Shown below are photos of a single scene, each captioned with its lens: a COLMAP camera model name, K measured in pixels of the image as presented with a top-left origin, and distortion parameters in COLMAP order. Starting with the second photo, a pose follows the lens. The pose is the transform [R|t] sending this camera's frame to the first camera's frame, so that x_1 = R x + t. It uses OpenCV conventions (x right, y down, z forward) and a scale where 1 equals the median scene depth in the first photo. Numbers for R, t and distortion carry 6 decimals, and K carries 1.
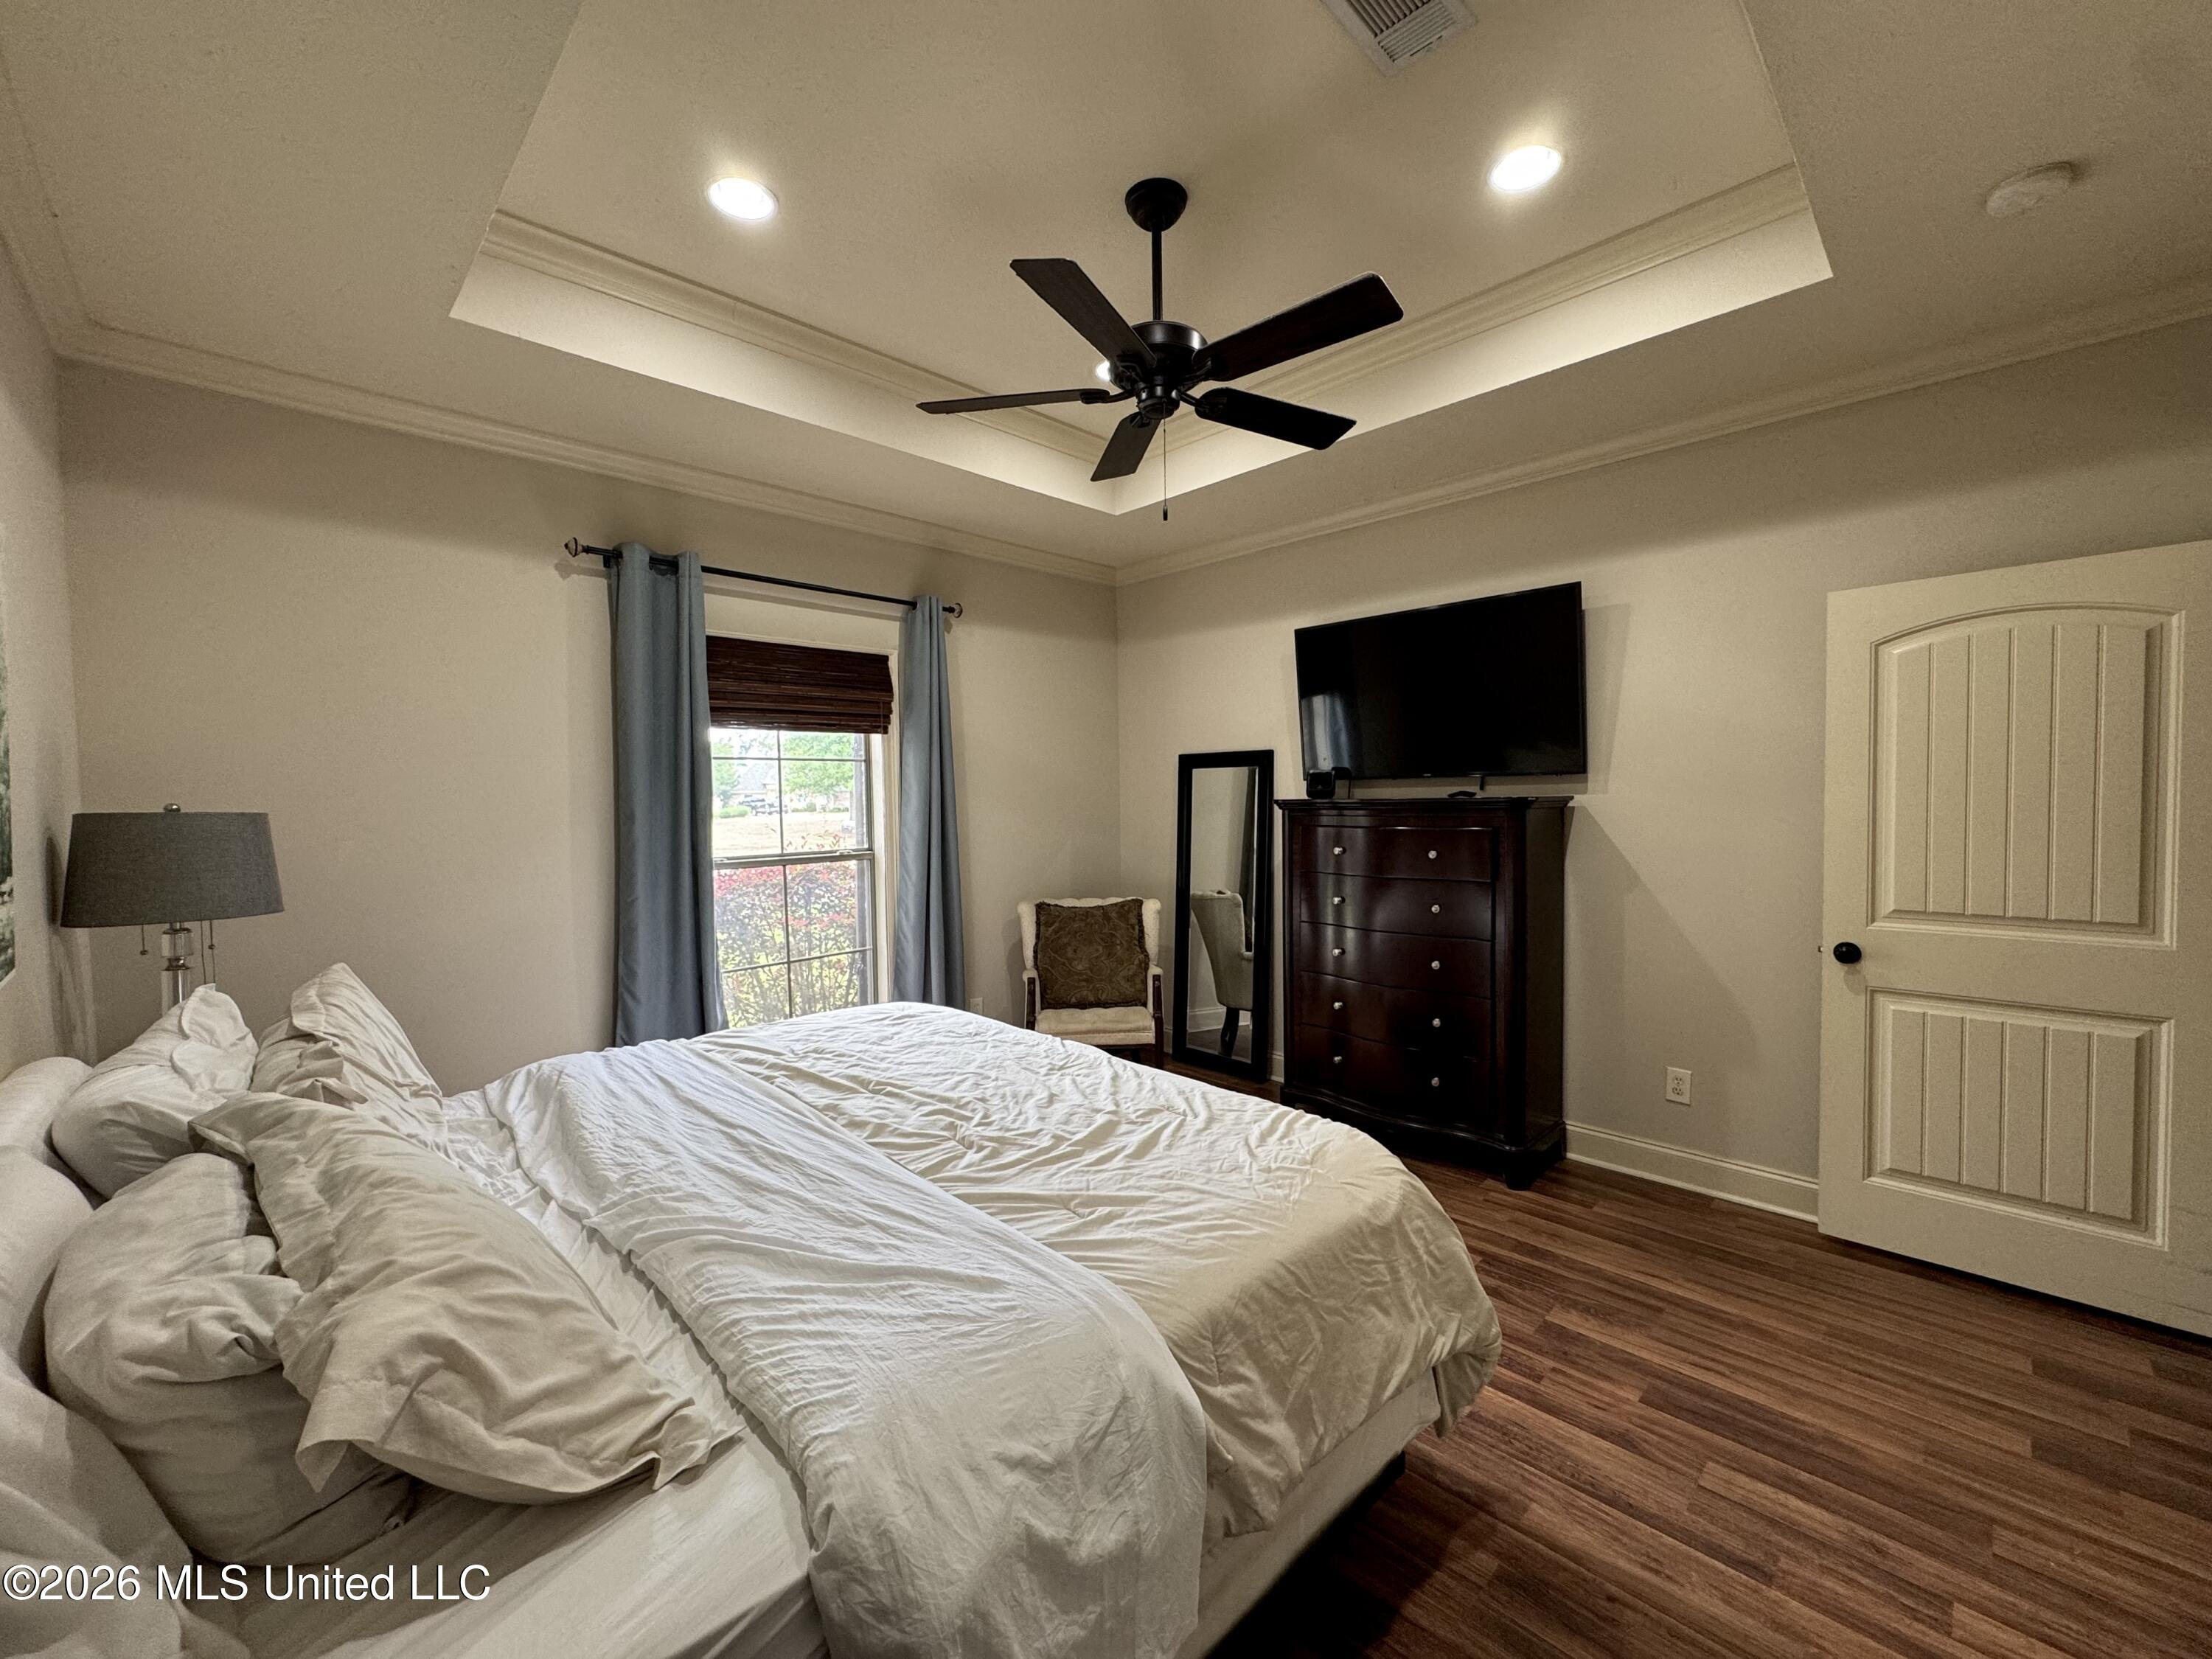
lens RADIAL K [[884.1, 0, 1104.1], [0, 884.1, 828.4], [0, 0, 1]] dist [-0.002928, -0.000138]
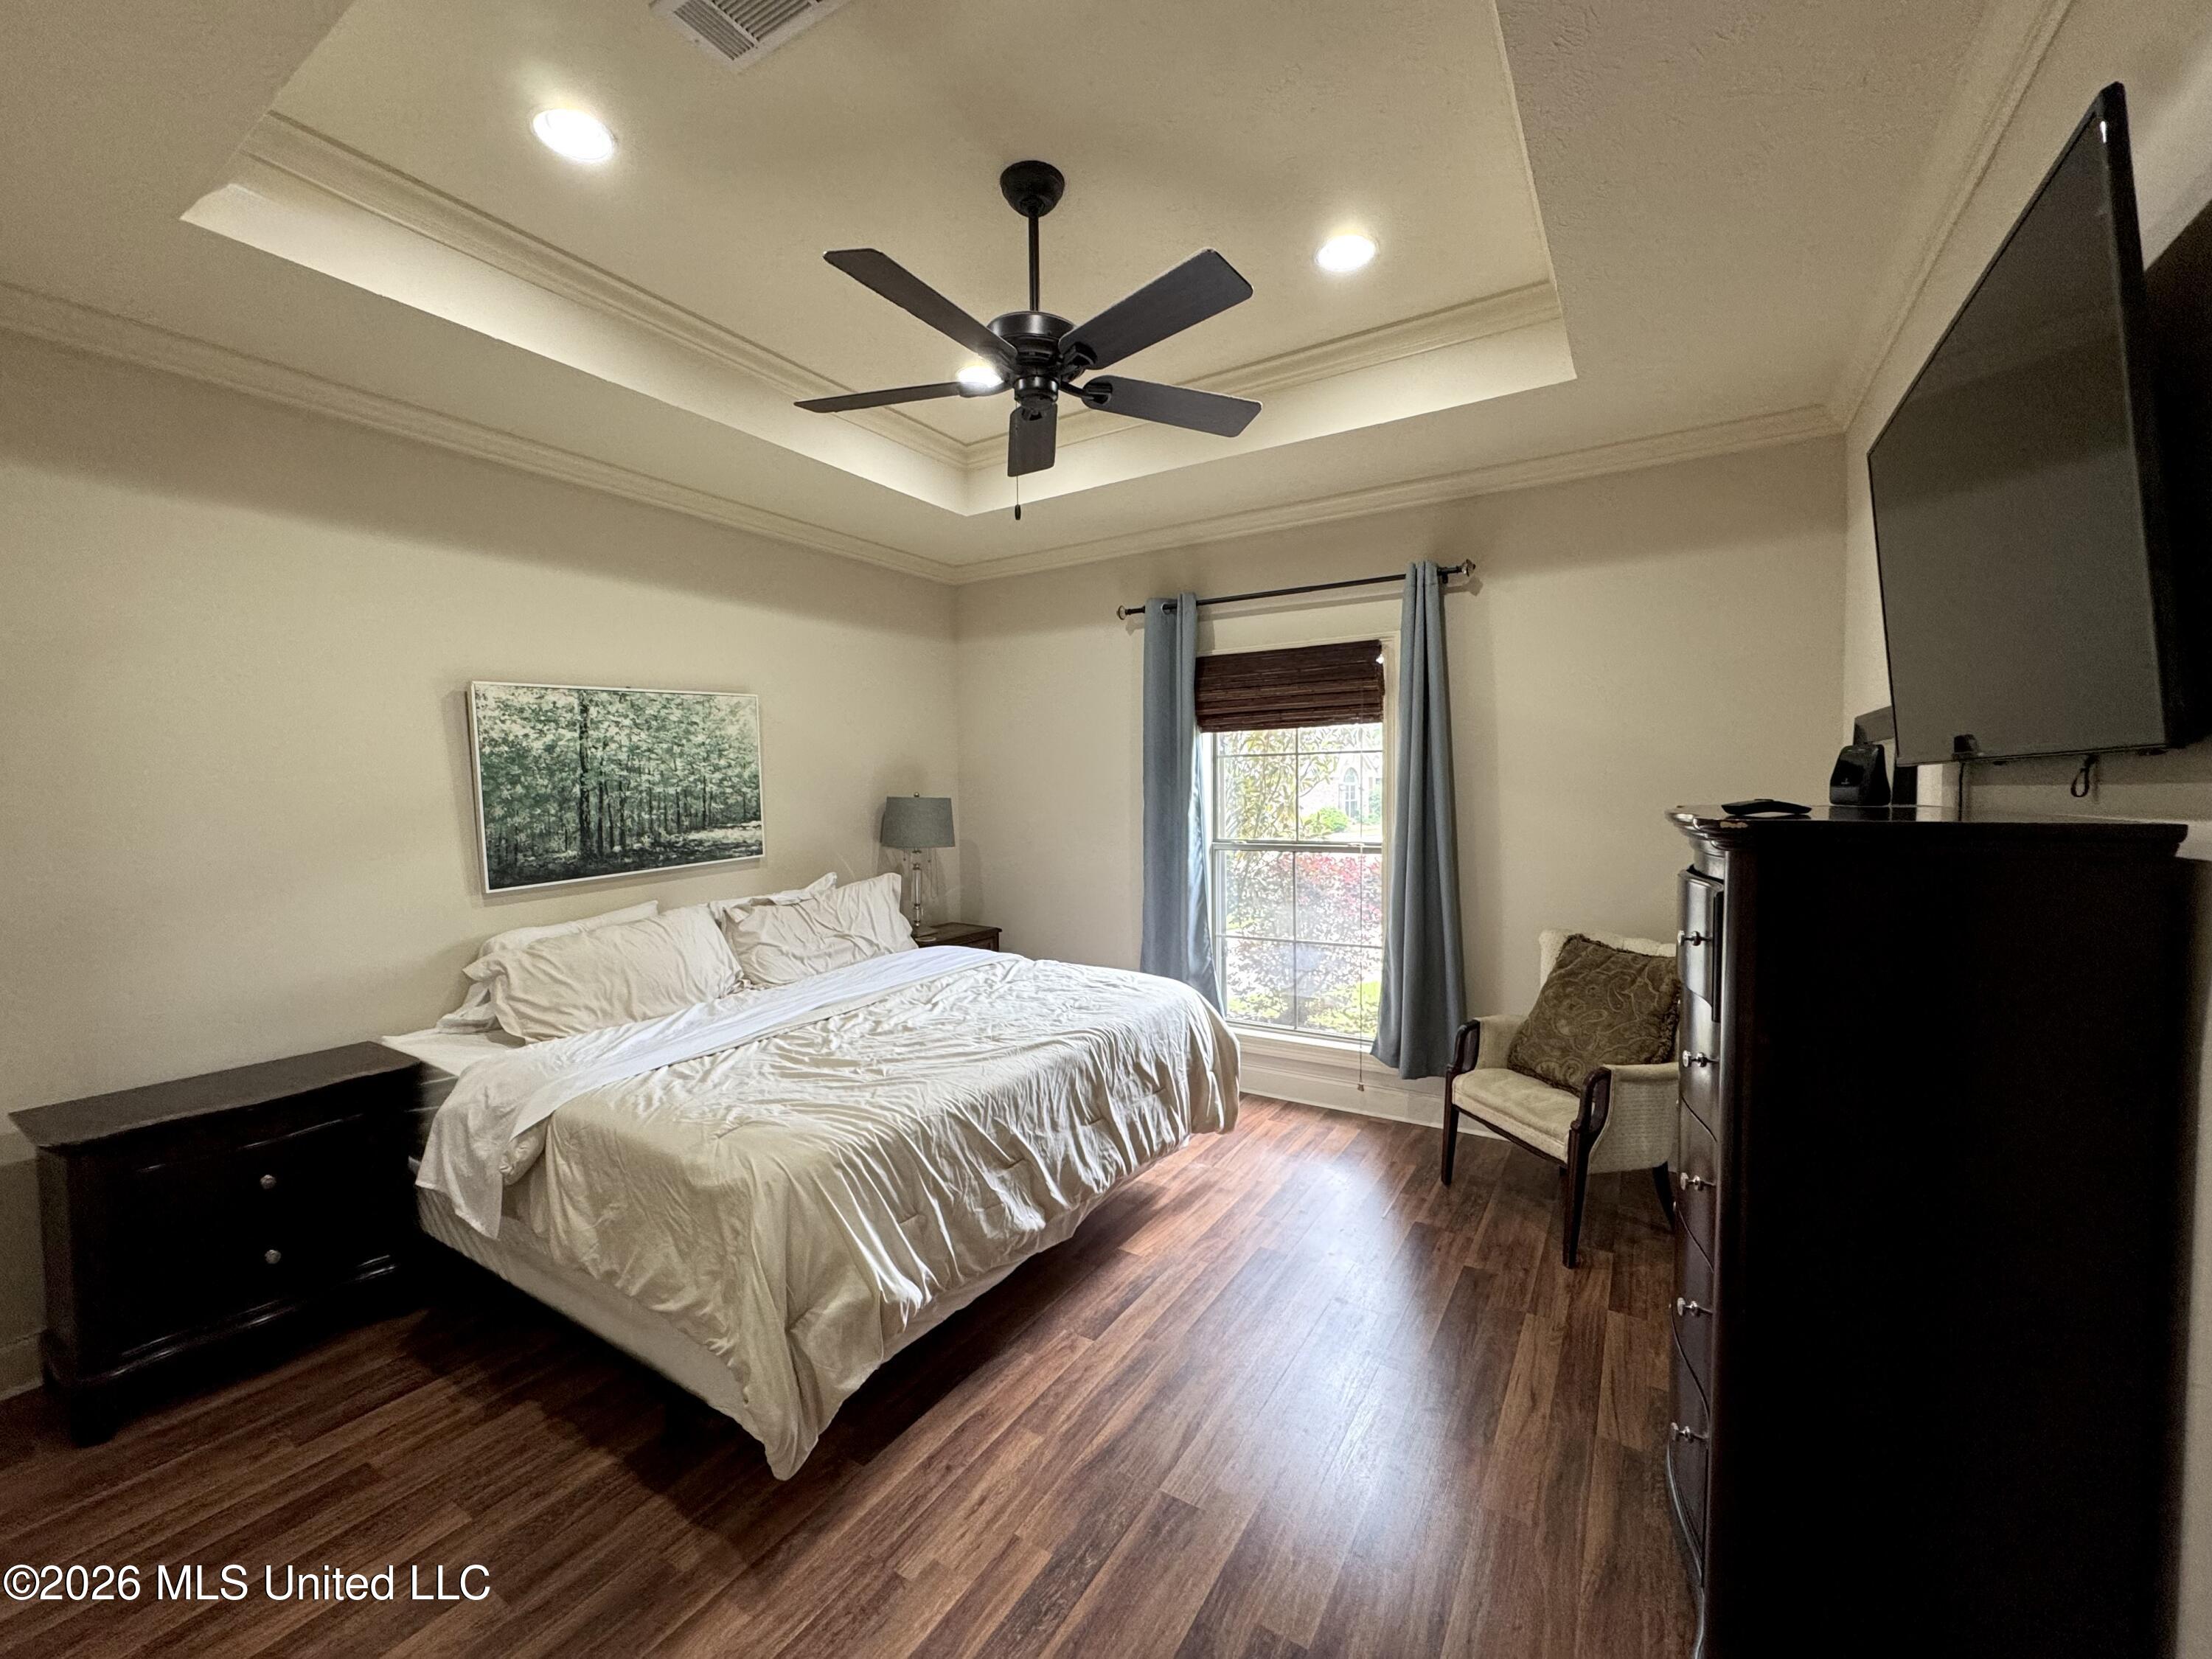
lens RADIAL K [[884.1, 0, 1105.3], [0, 884.1, 827.5], [0, 0, 1]] dist [-0.002928, -0.000138]
pose [[0.241587, 0.054450, -0.968850, 0.697376], [-0.031117, 0.998346, 0.048349, -0.036908], [0.969880, 0.018467, 0.242882, 0.564048]]
